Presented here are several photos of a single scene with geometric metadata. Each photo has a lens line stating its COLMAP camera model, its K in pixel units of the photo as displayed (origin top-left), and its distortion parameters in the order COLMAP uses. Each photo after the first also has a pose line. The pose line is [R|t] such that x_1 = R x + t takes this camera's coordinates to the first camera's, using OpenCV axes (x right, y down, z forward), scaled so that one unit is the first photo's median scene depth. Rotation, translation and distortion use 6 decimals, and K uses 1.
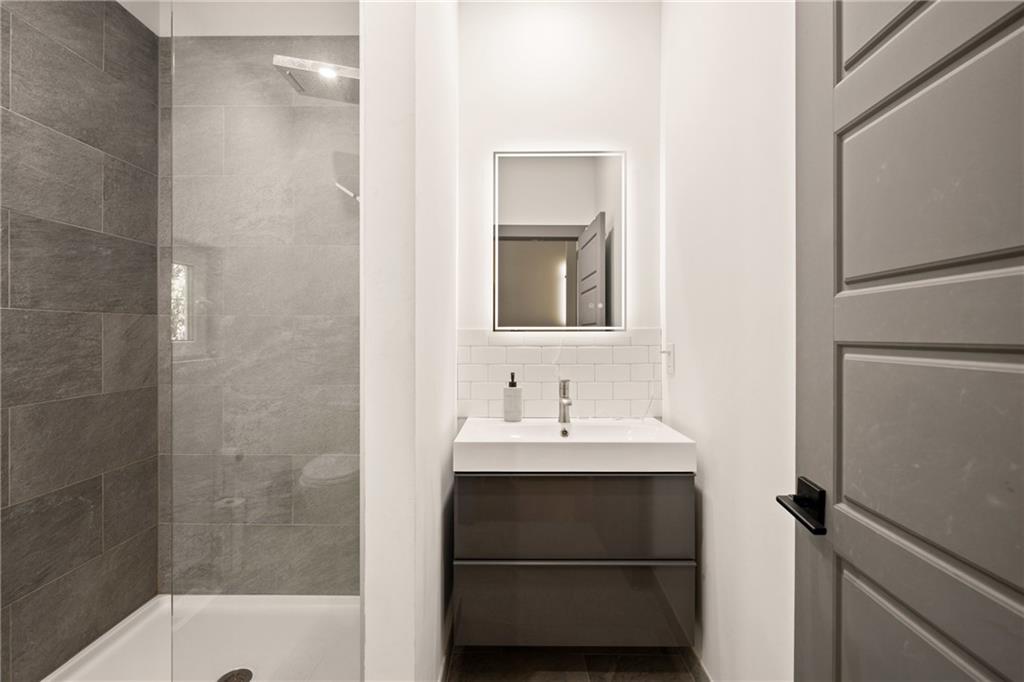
lens RADIAL K [[472.9, 0, 516.9], [0, 472.9, 336.4], [0, 0, 1]] dist [0.000966, -0.000853]
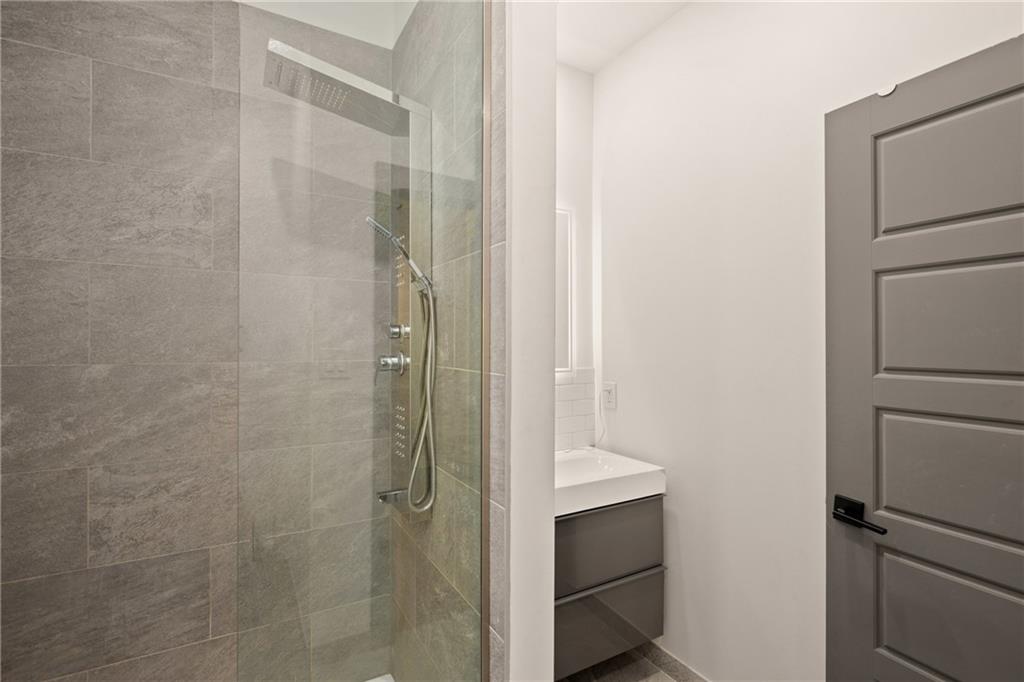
lens RADIAL K [[472.9, 0, 513.0], [0, 472.9, 344.1], [0, 0, 1]] dist [0.000966, -0.000853]
pose [[0.863660, 0.000871, 0.504074, -0.437892], [-0.000502, 0.999999, -0.000867, -0.073533], [-0.504074, 0.000495, 0.863660, 0.102641]]
